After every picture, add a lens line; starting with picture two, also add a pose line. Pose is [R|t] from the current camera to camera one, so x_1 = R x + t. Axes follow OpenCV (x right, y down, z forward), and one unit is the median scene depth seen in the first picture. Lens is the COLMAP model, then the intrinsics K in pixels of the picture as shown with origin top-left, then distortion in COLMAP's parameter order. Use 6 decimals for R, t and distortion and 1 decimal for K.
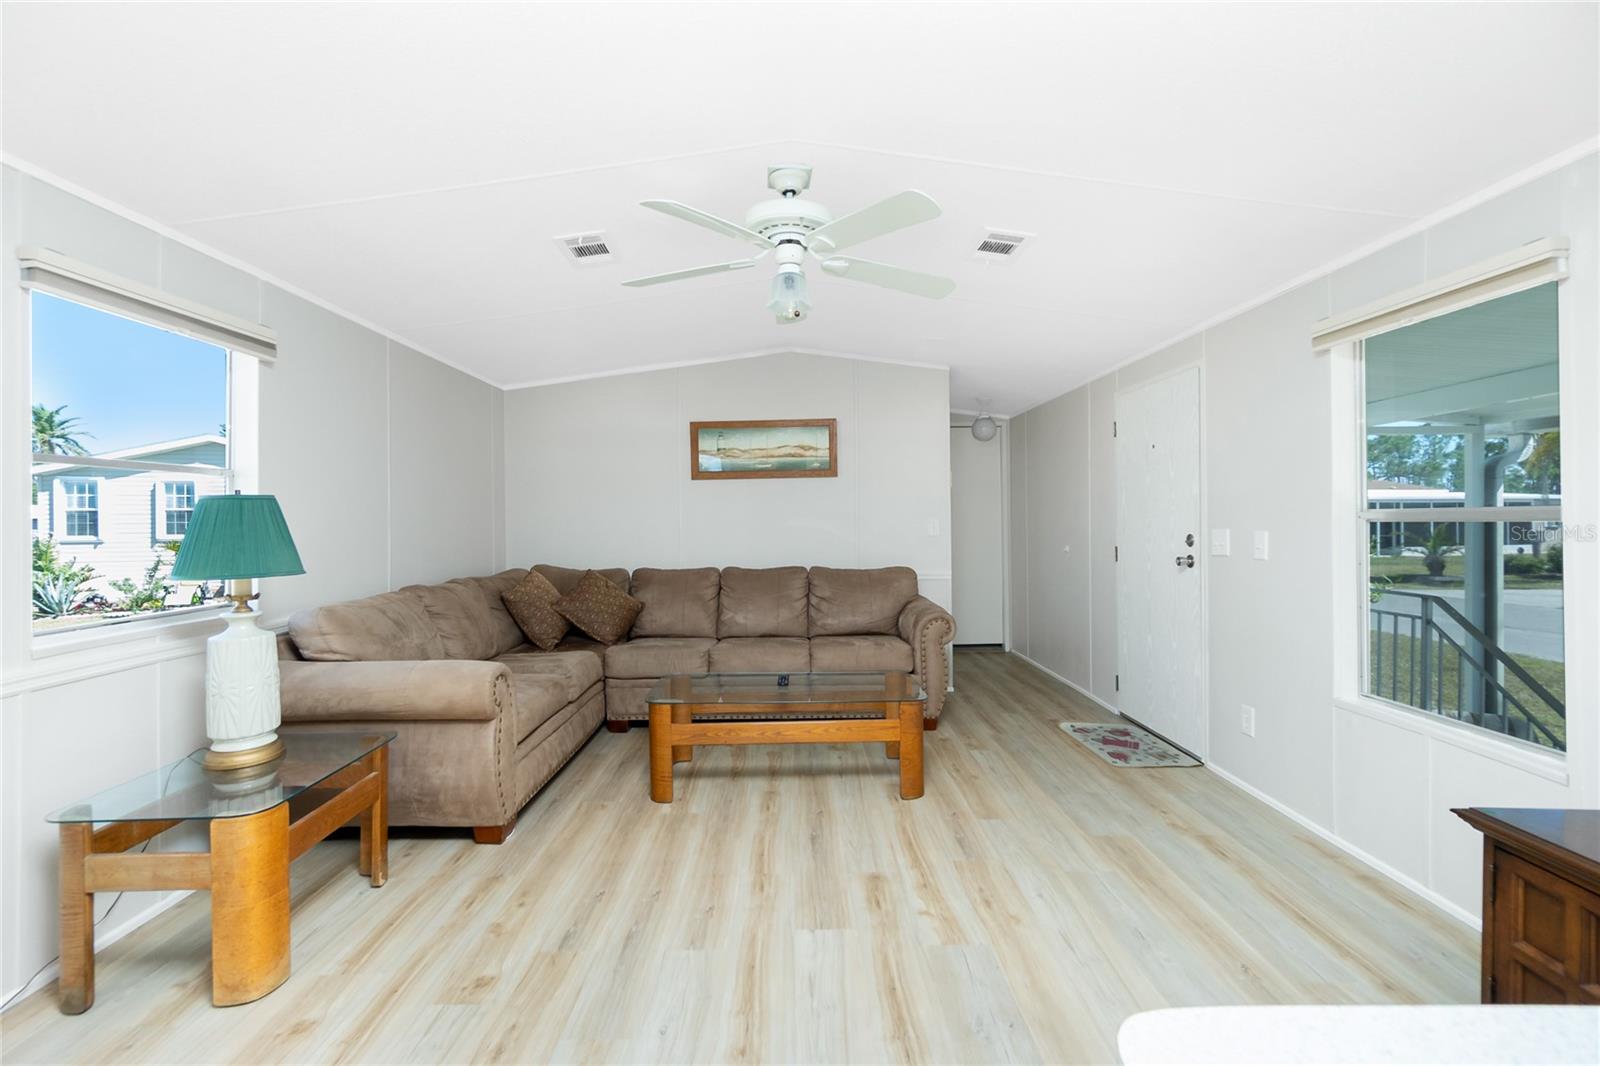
lens RADIAL K [[691.8, 0, 790.1], [0, 691.8, 517.4], [0, 0, 1]] dist [-0.013843, 0.007494]
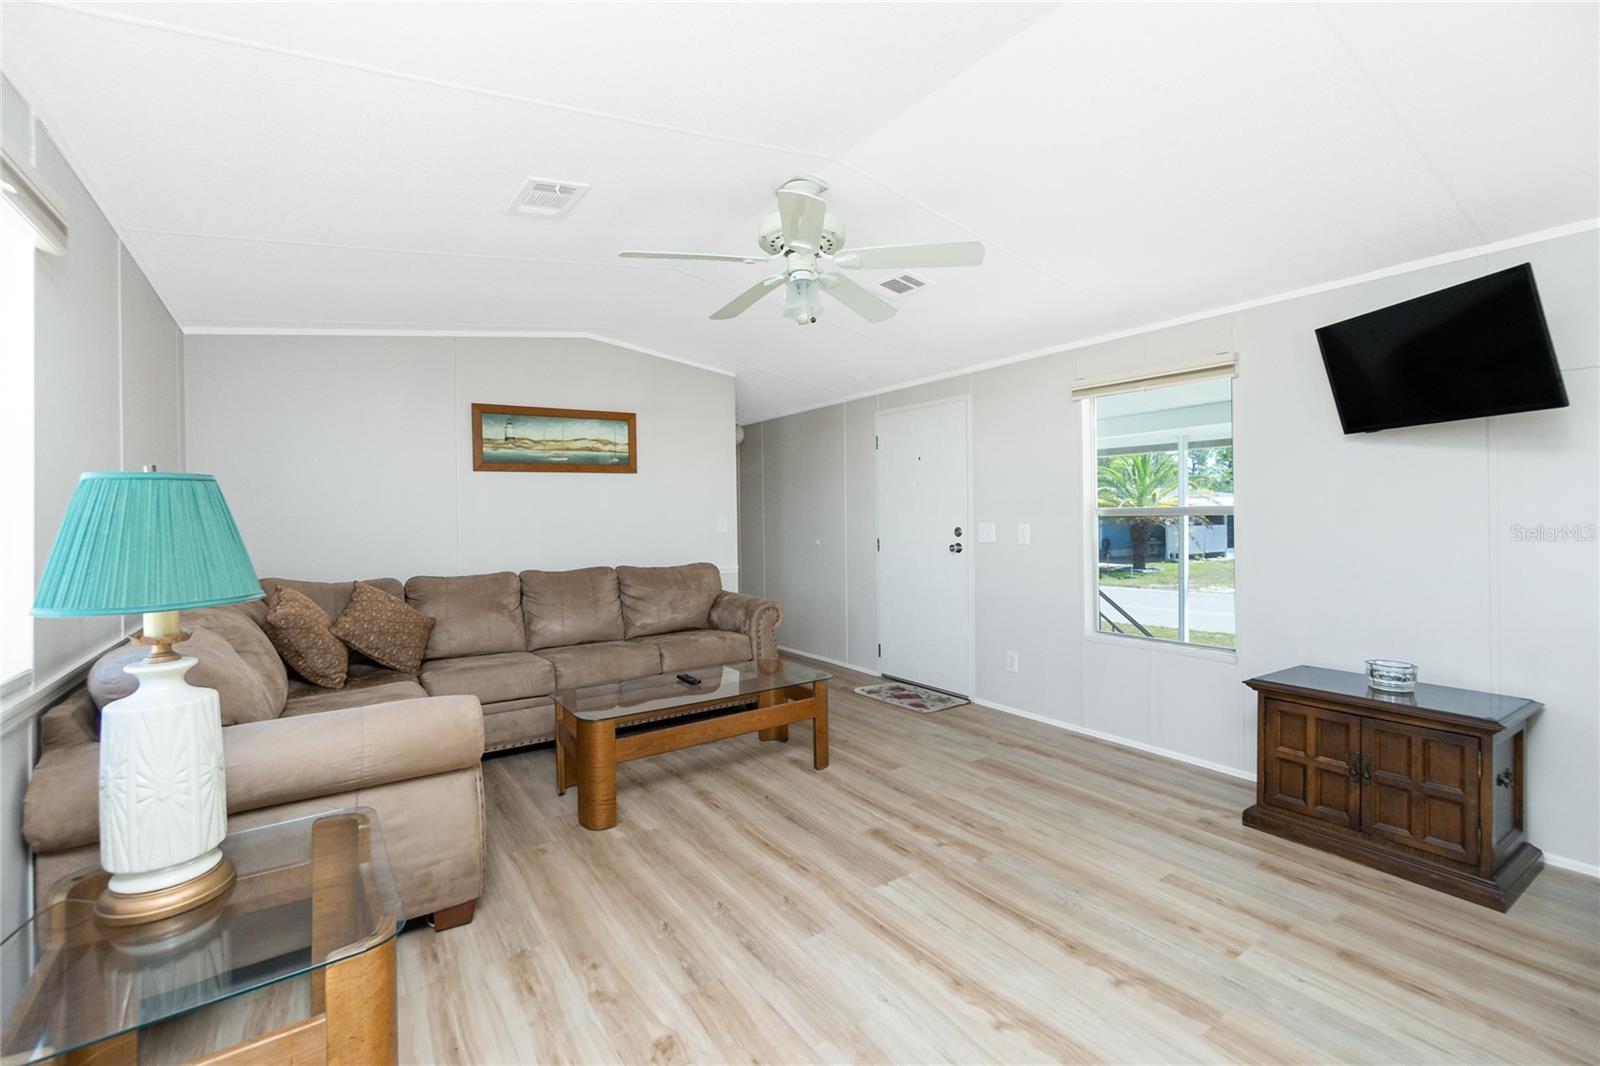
lens RADIAL K [[691.8, 0, 790.1], [0, 691.8, 517.4], [0, 0, 1]] dist [-0.013843, 0.007494]
pose [[0.822450, -0.001046, 0.568837, -0.427571], [0.001891, 0.999998, -0.000895, 0.006475], [-0.568835, 0.001812, 0.822450, 0.103839]]
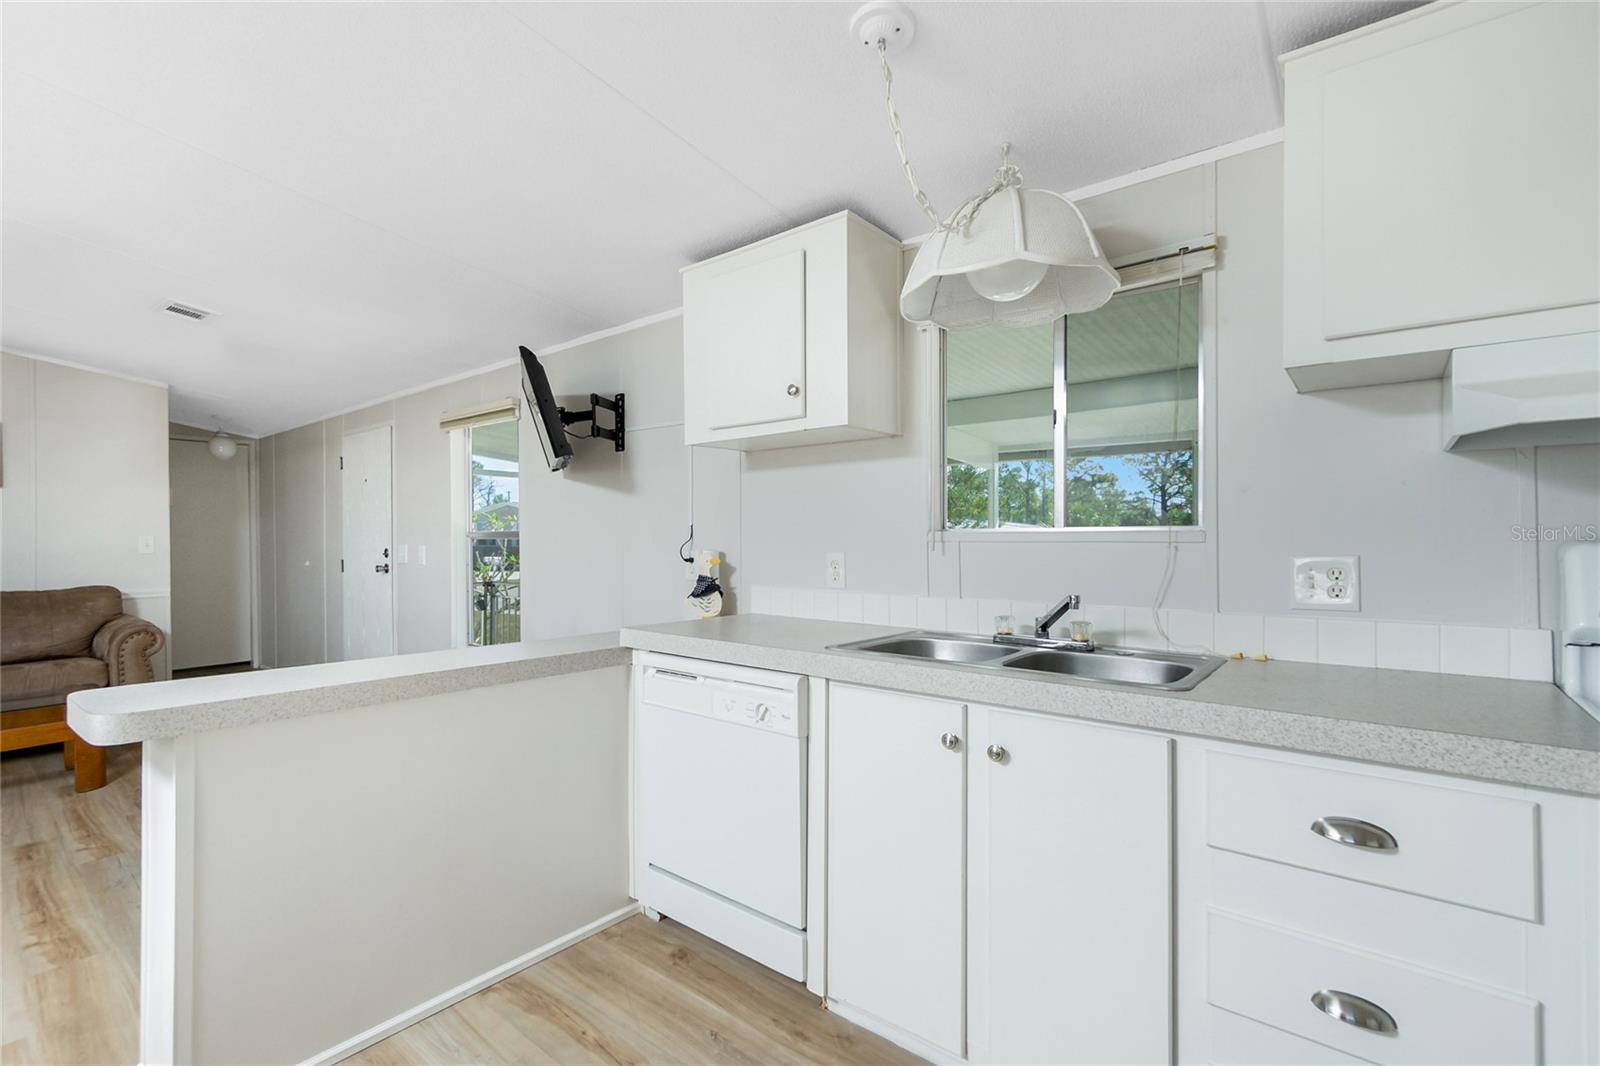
lens RADIAL K [[714.8, 0, 801.0], [0, 714.8, 539.2], [0, 0, 1]] dist [-0.001020, 0.000019]
pose [[0.627854, 0.003599, 0.778322, 0.001649], [-0.005450, 0.999985, -0.000227, 0.002302], [-0.778312, -0.004099, 0.627865, -0.509210]]
